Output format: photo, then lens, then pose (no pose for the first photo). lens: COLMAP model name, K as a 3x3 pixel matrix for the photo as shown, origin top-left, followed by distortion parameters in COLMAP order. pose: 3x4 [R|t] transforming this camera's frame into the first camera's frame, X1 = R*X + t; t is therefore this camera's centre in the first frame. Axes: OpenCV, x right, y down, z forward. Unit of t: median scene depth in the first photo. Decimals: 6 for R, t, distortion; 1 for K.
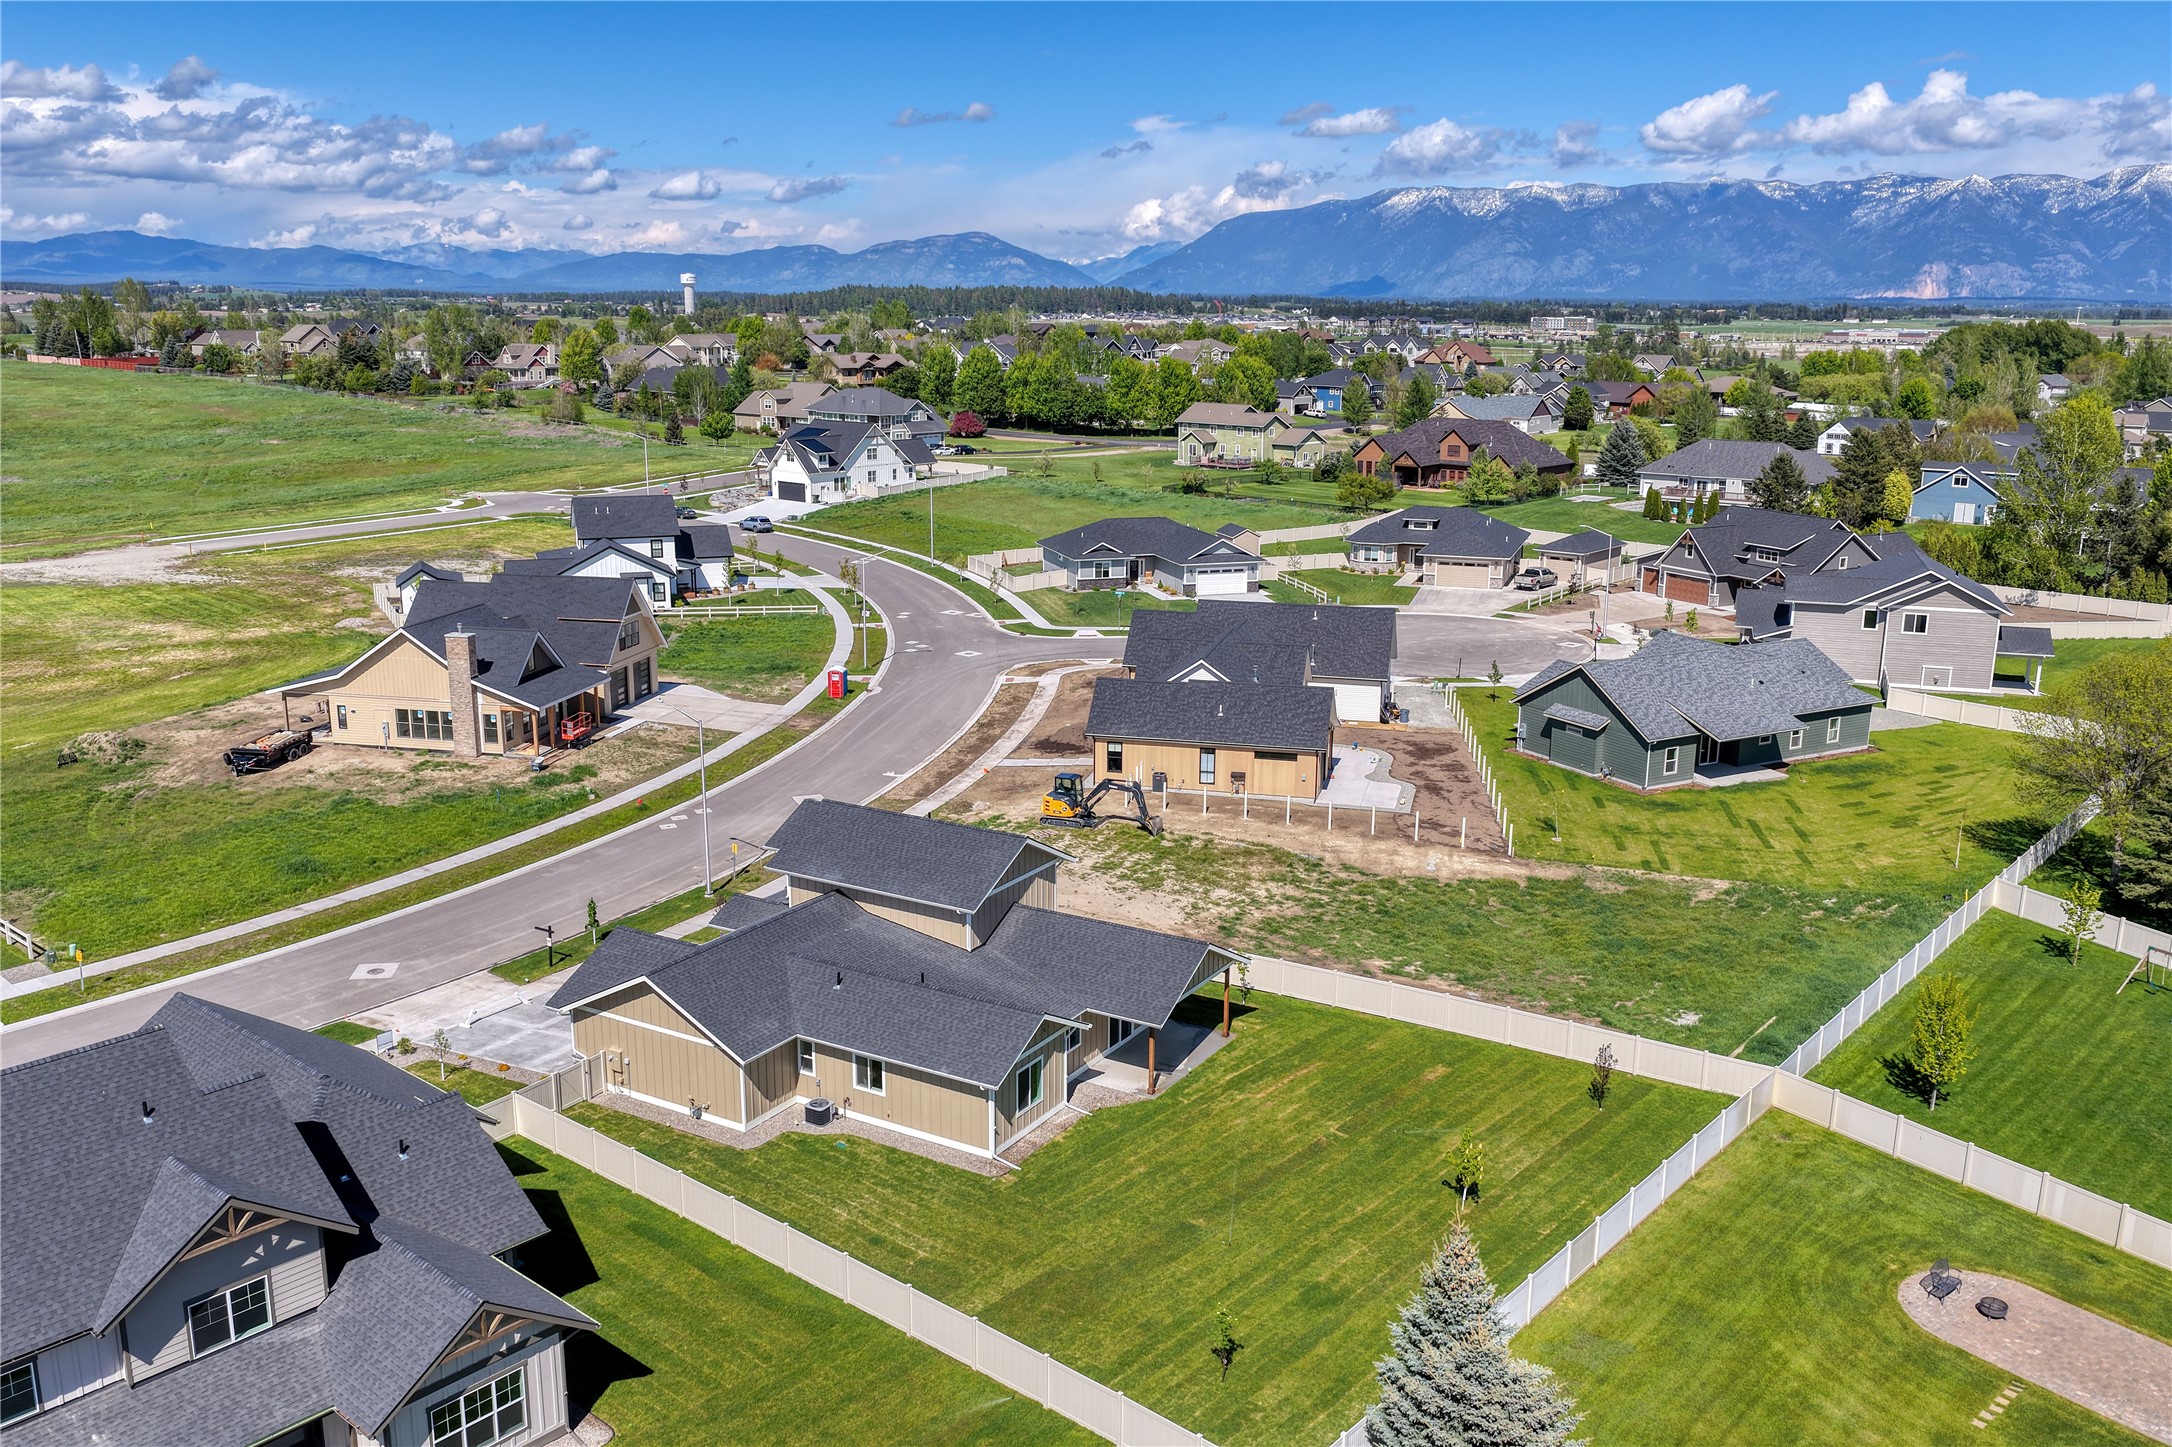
lens RADIAL K [[1823.9, 0, 1053.7], [0, 1823.9, 766.0], [0, 0, 1]] dist [-0.012854, 0.021490]
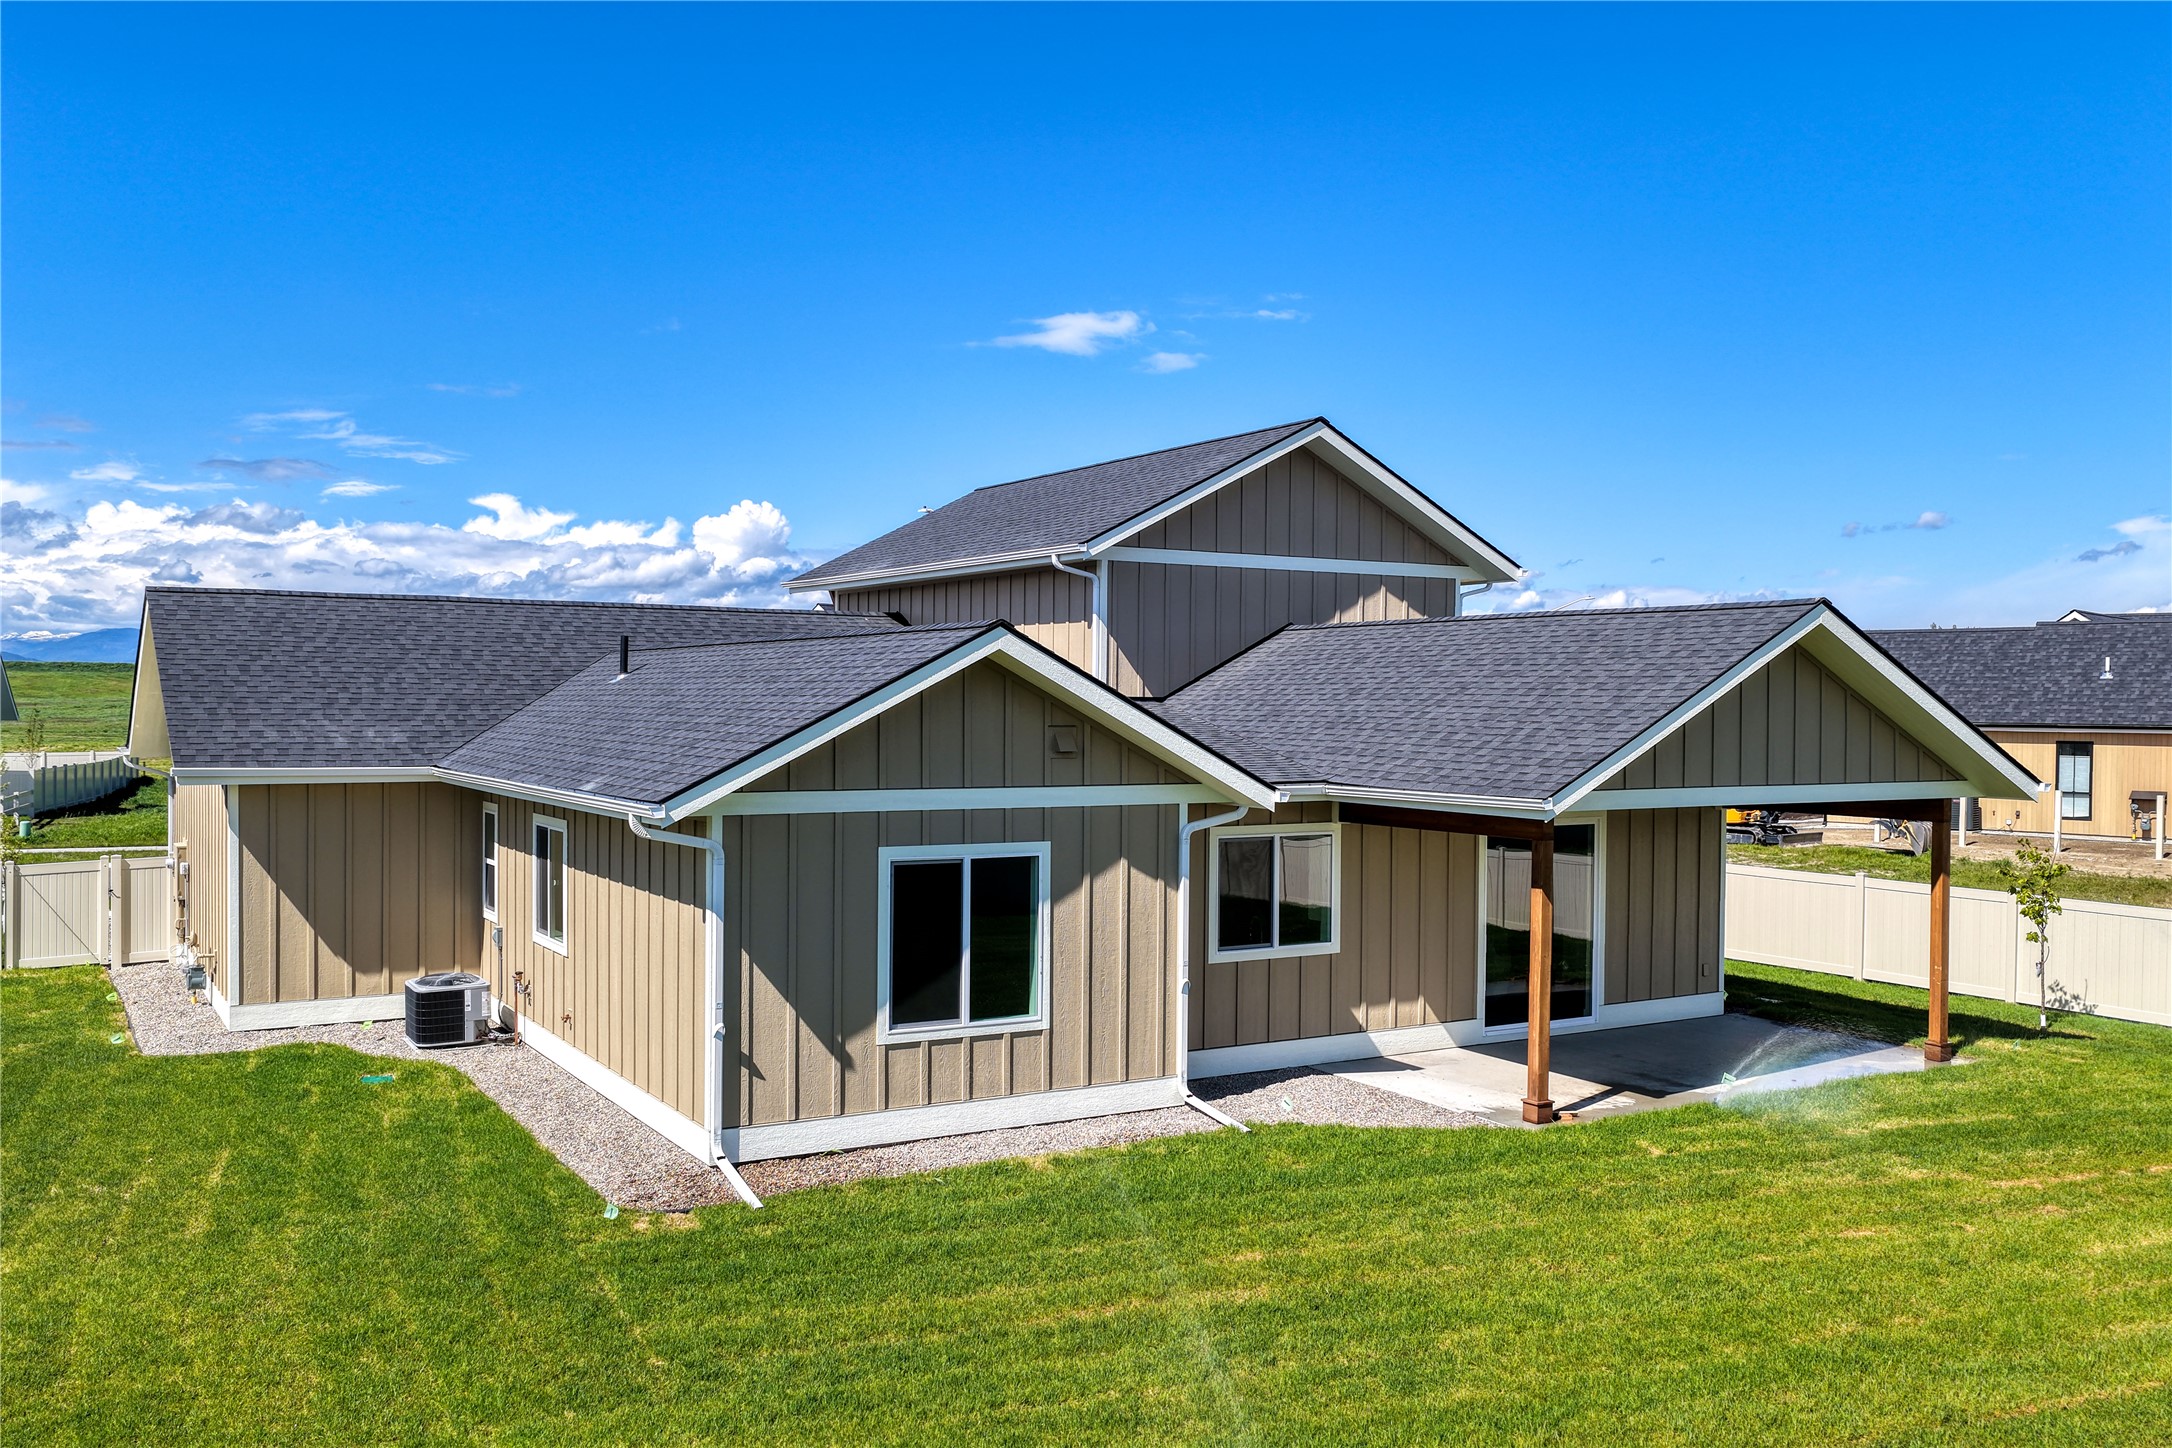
lens RADIAL K [[1823.9, 0, 1053.7], [0, 1823.9, 766.5], [0, 0, 1]] dist [-0.012854, 0.021490]
pose [[0.883901, 0.017919, -0.467330, 0.089097], [-0.119714, 0.974642, -0.189054, 0.149463], [0.452092, 0.223051, 0.863633, 0.582814]]
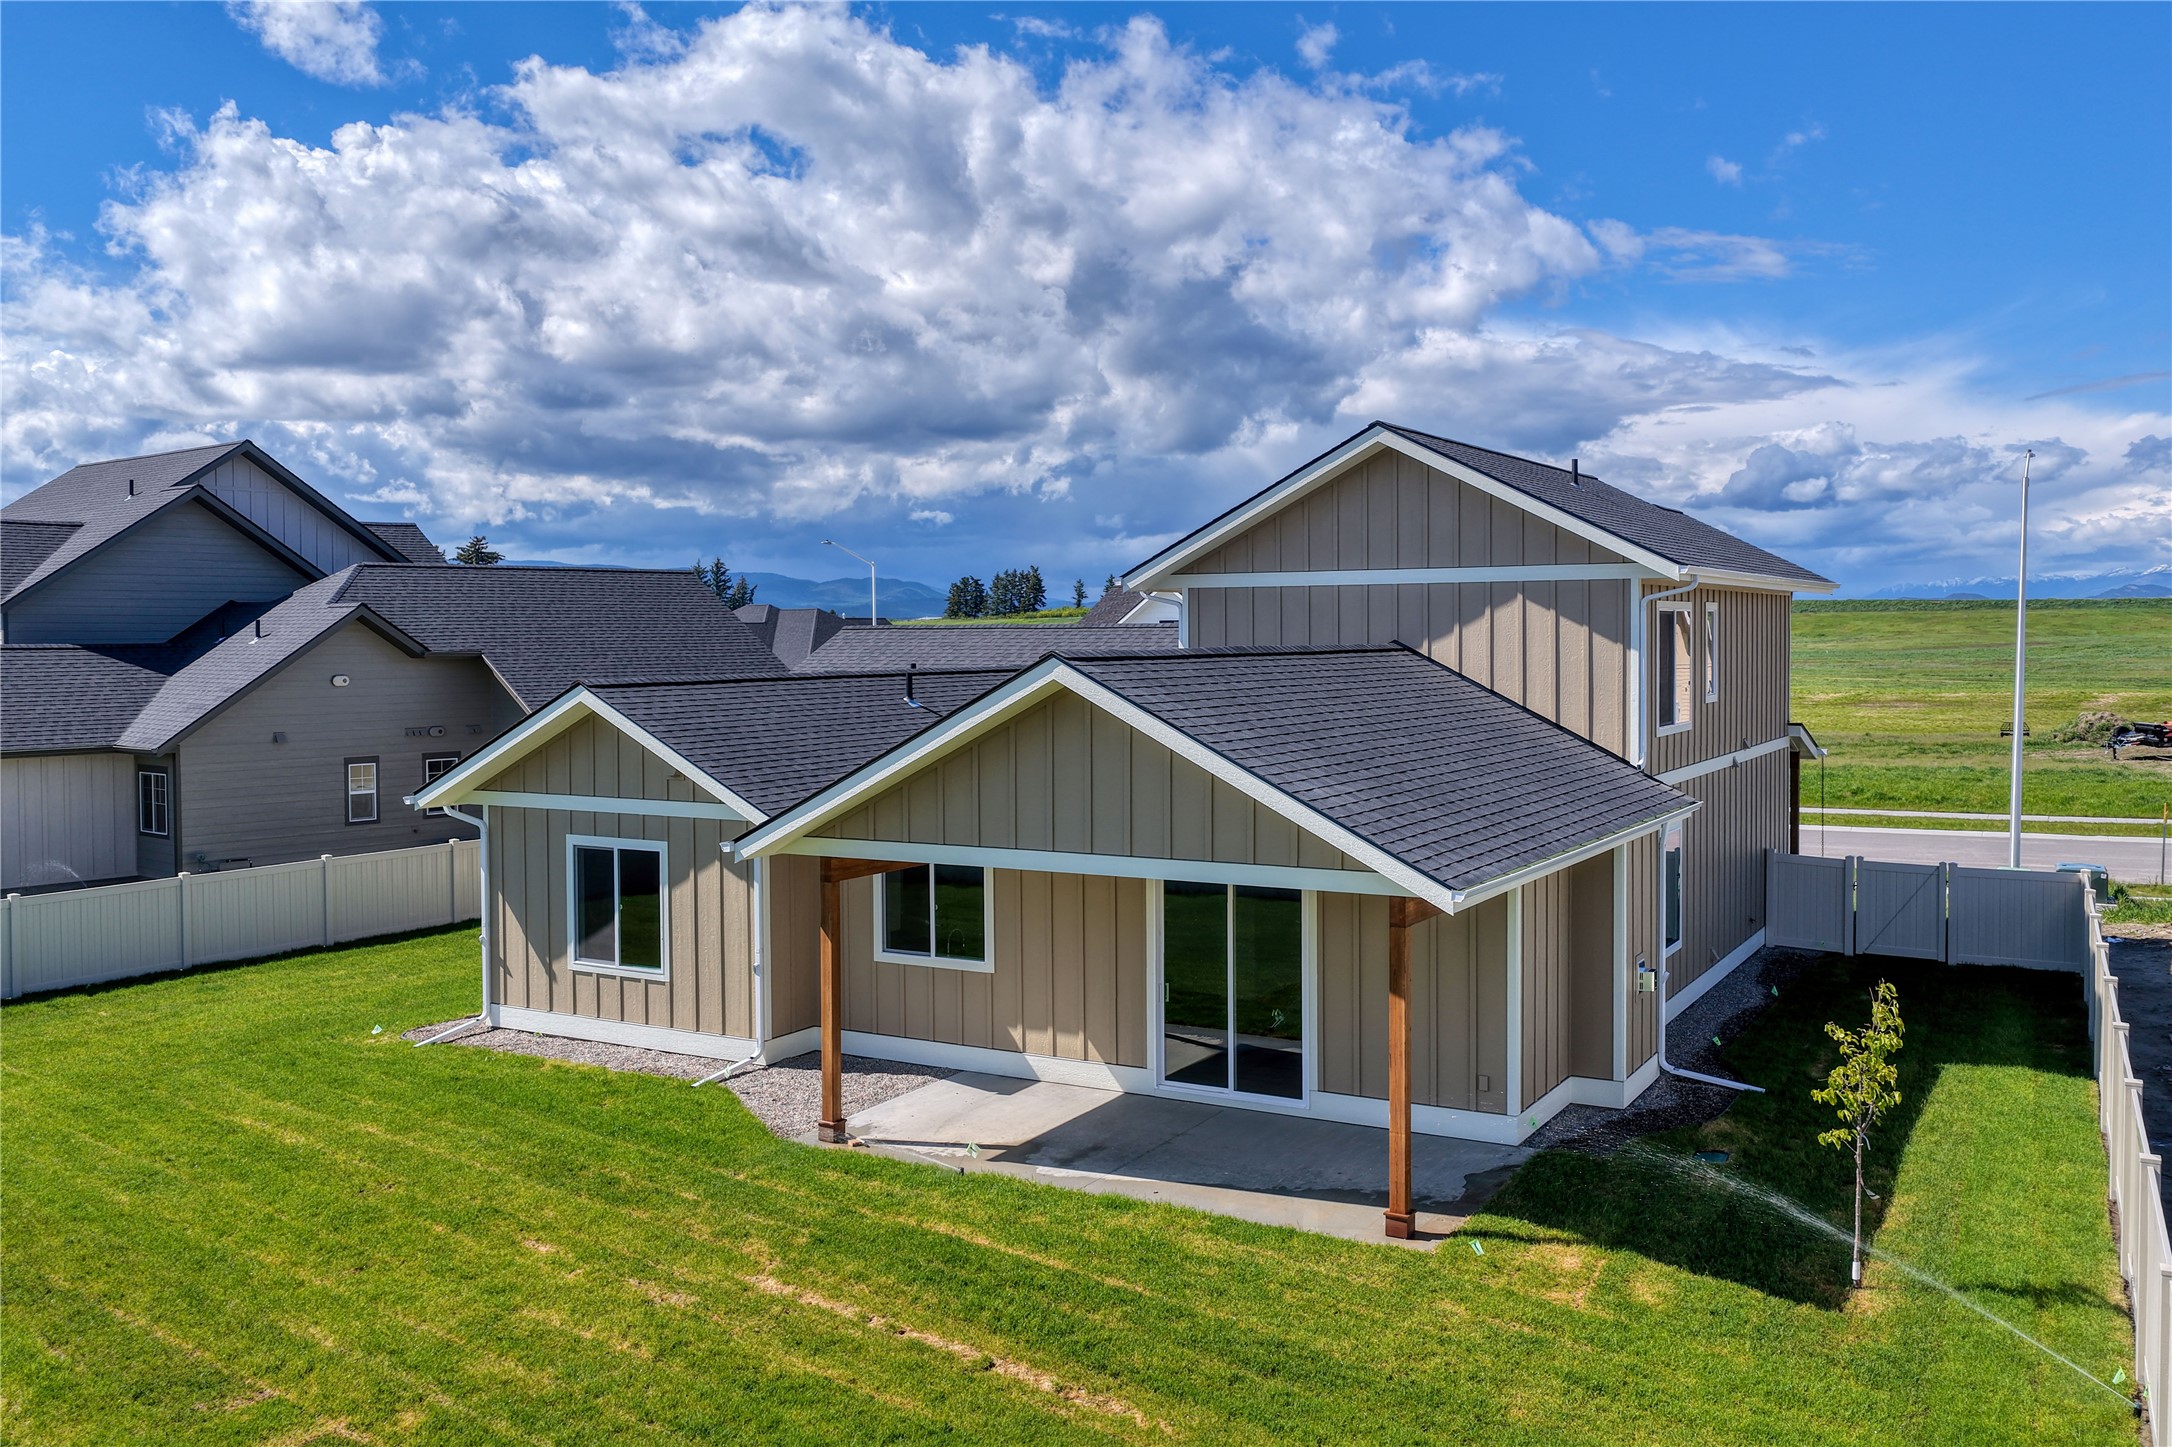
lens RADIAL K [[1784.2, 0, 1086.0], [0, 1784.2, 723.5], [0, 0, 1]] dist [-0.007096, -0.005314]
pose [[0.025846, 0.038791, -0.998913, 0.250026], [-0.243604, 0.969368, 0.031341, 0.082842], [0.969530, 0.242529, 0.034504, 0.793818]]
